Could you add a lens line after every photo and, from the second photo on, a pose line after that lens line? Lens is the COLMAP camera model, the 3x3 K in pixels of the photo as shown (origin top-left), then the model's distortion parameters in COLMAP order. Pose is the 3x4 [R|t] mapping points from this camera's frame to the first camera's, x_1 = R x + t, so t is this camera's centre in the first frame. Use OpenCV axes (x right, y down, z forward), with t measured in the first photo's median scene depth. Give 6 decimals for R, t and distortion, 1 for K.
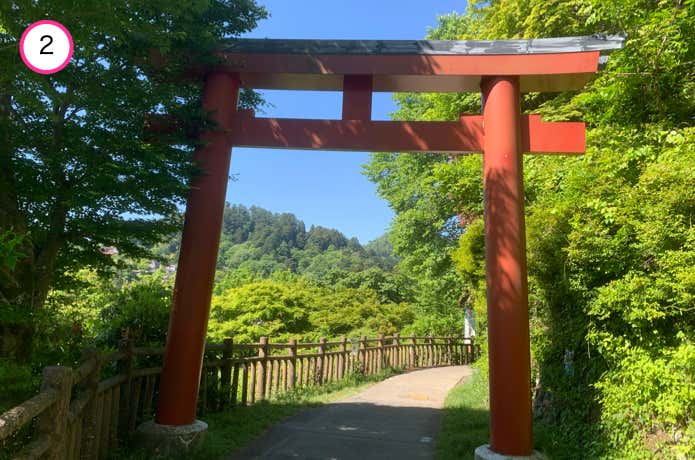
lens RADIAL K [[420.5, 0, 347.6], [0, 420.5, 228.5], [0, 0, 1]] dist [-0.003450, -0.000411]
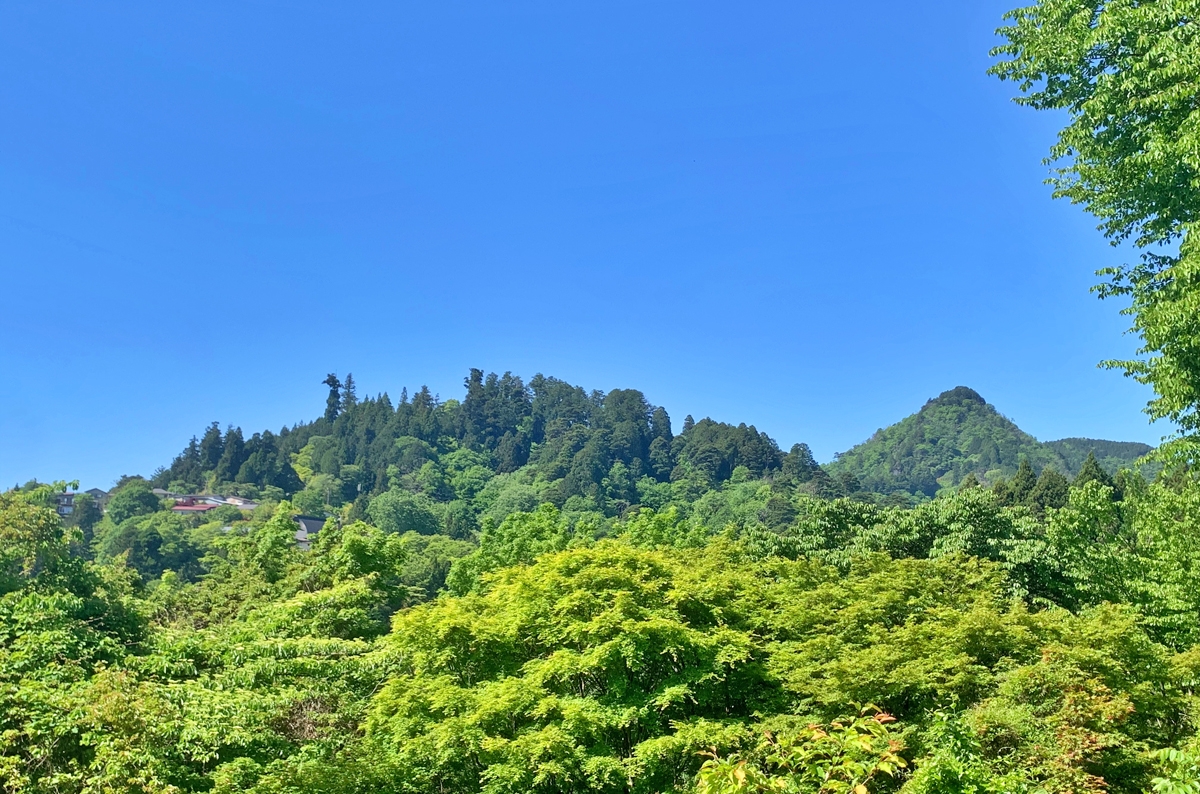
lens RADIAL K [[1070.4, 0, 599.2], [0, 1070.4, 398.2], [0, 0, 1]] dist [0.005710, -0.010446]
pose [[0.985224, -0.051132, -0.163461, -0.074125], [0.046630, 0.998423, -0.031265, 0.047803], [0.164802, 0.023181, 0.986054, 0.252181]]
